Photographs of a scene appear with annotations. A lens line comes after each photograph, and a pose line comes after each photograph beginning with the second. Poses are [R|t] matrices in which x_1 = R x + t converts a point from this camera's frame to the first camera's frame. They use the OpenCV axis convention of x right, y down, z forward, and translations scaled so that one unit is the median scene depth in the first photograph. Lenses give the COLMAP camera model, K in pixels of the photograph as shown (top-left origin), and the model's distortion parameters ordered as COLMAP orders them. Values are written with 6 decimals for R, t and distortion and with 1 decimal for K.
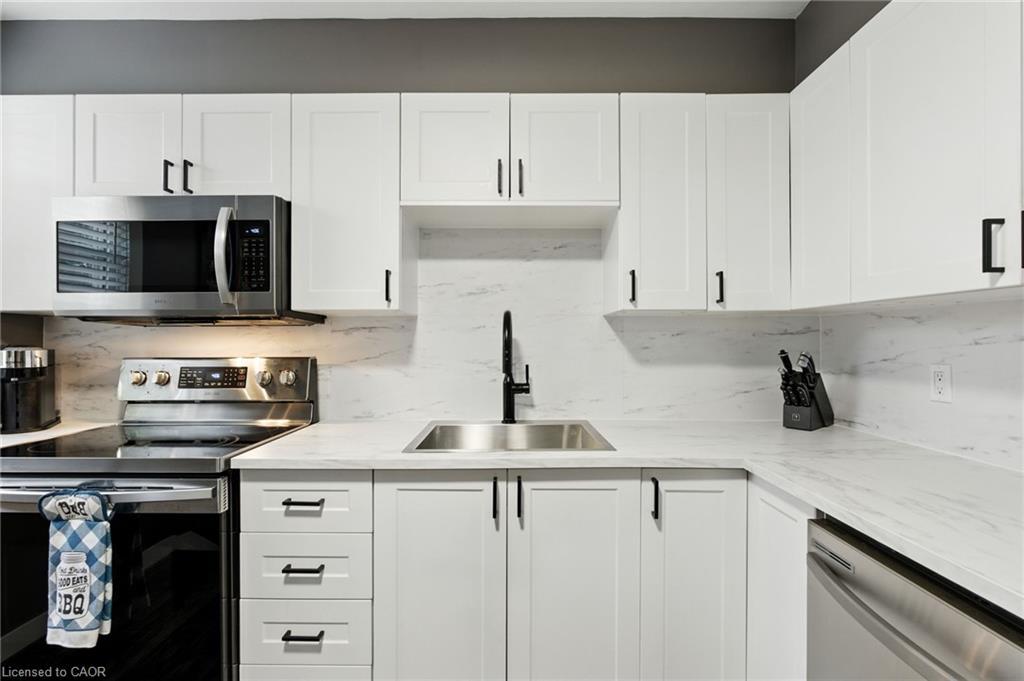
lens RADIAL K [[468.1, 0, 517.4], [0, 468.1, 341.4], [0, 0, 1]] dist [-0.016567, 0.004957]
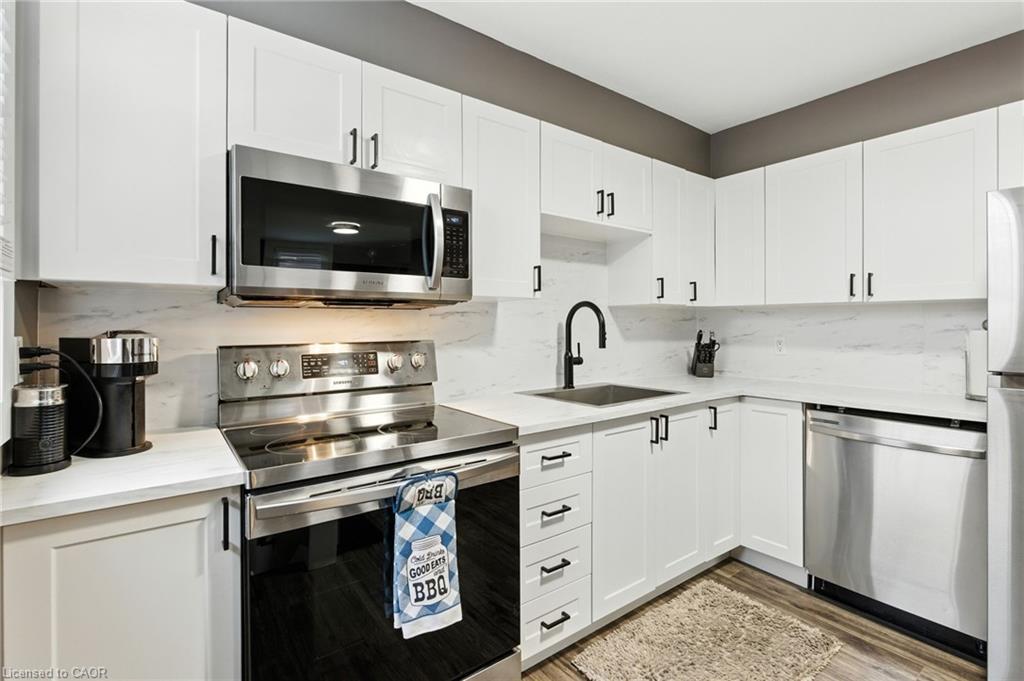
lens RADIAL K [[468.1, 0, 520.7], [0, 468.1, 324.9], [0, 0, 1]] dist [-0.016567, 0.004957]
pose [[0.800316, -0.001007, 0.599577, -1.168976], [0.001681, 0.999998, -0.000564, 0.000734], [-0.599576, 0.001459, 0.800317, 0.066525]]
